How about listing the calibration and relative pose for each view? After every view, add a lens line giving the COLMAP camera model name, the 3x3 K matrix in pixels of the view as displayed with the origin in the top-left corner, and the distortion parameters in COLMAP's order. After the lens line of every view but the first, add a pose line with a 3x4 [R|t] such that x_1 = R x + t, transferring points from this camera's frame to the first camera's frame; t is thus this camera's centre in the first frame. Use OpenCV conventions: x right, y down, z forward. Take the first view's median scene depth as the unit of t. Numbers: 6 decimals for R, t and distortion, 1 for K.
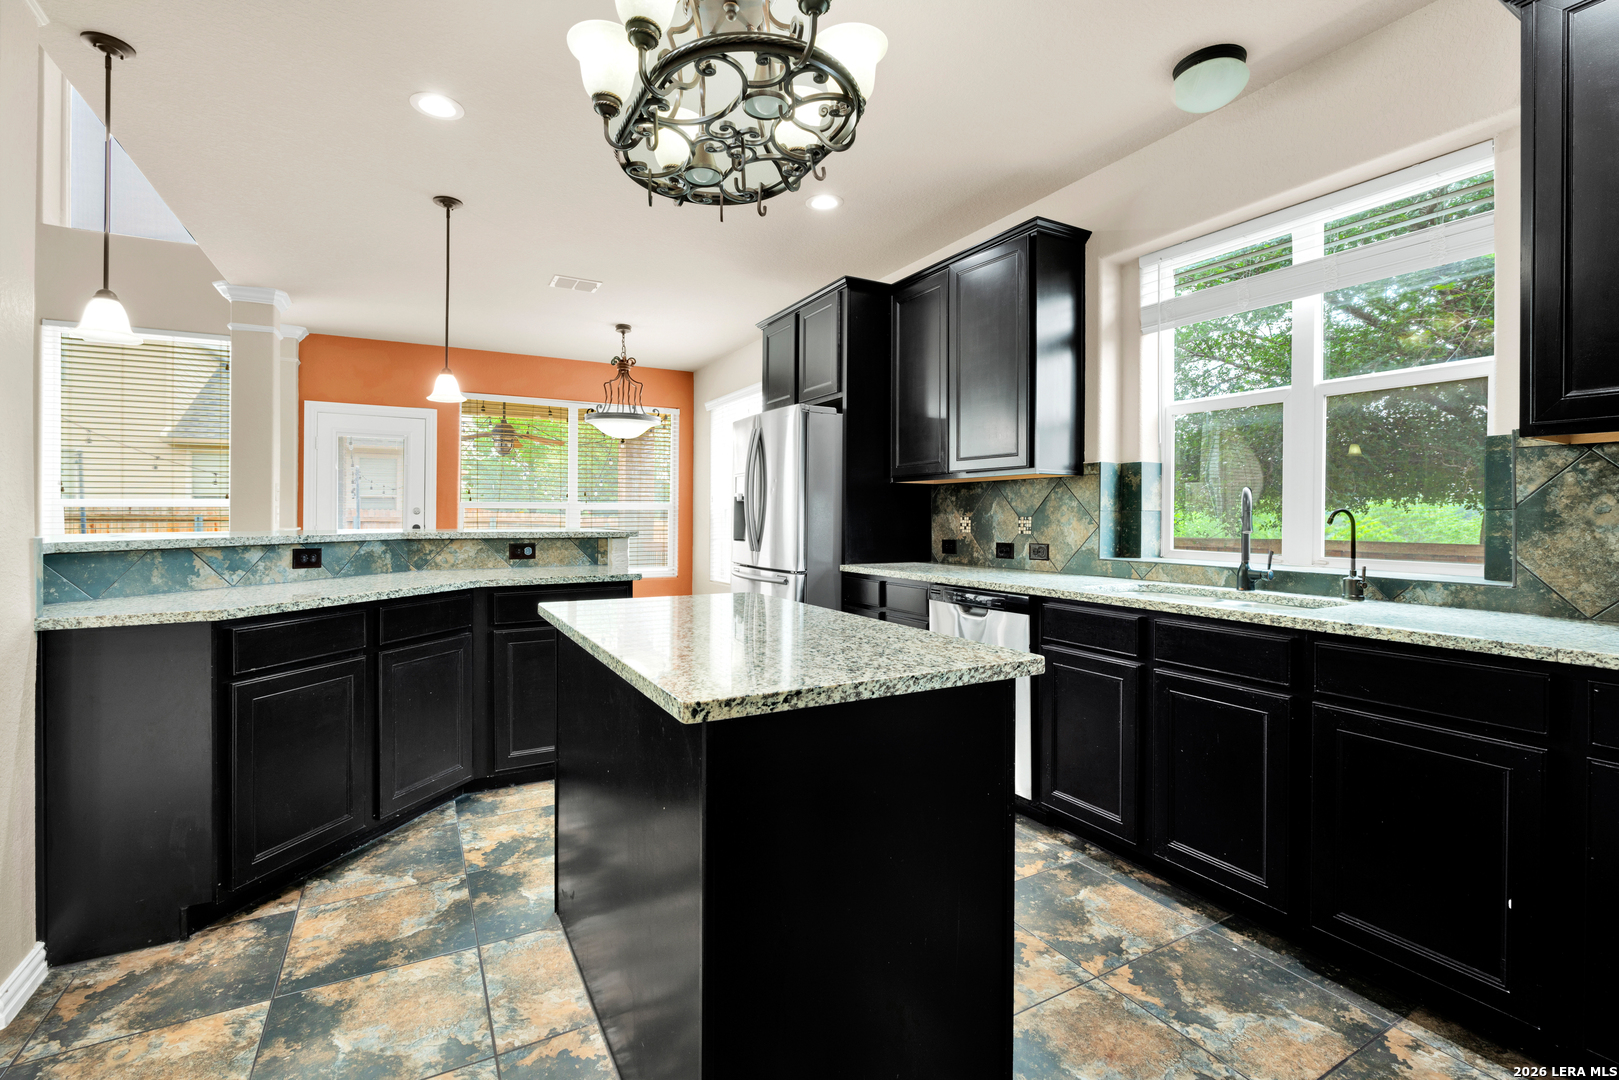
lens RADIAL K [[716.2, 0, 810.1], [0, 716.2, 527.4], [0, 0, 1]] dist [-0.002938, 0.000267]
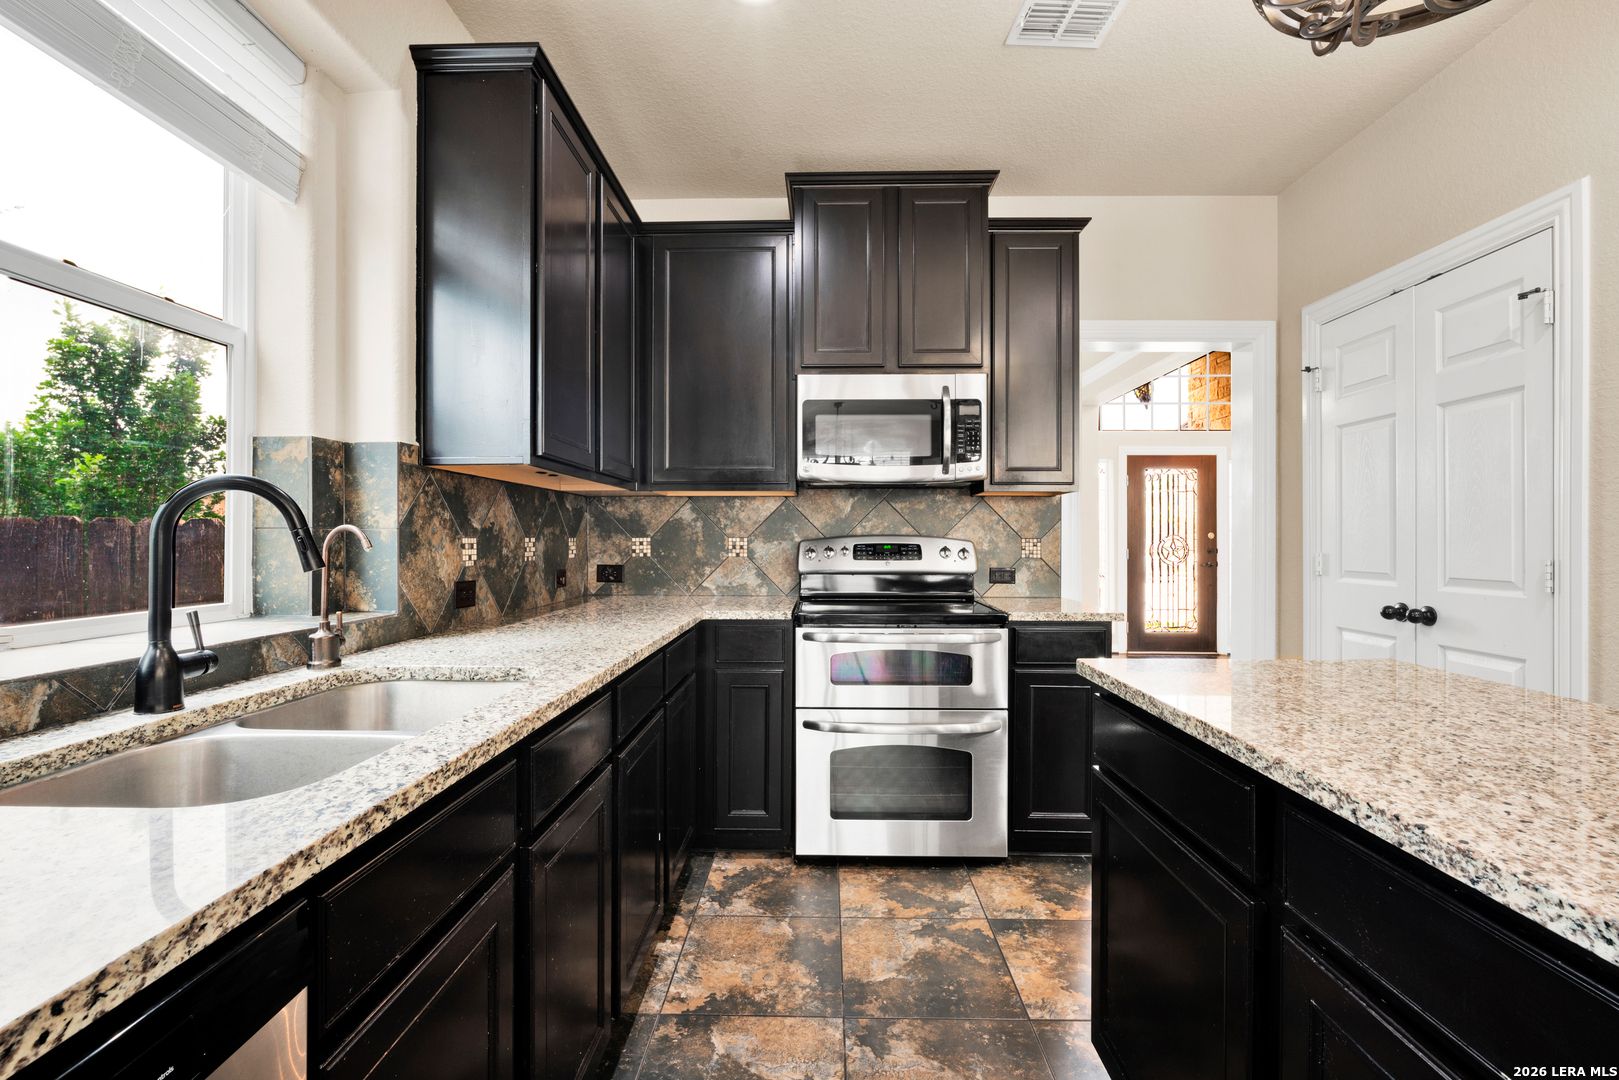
lens RADIAL K [[716.2, 0, 807.8], [0, 716.2, 533.9], [0, 0, 1]] dist [-0.002938, 0.000267]
pose [[-0.863934, -0.005228, 0.503578, 0.062043], [-0.002221, 0.999976, 0.006572, -0.022576], [-0.503600, 0.004559, -0.863925, 1.309636]]
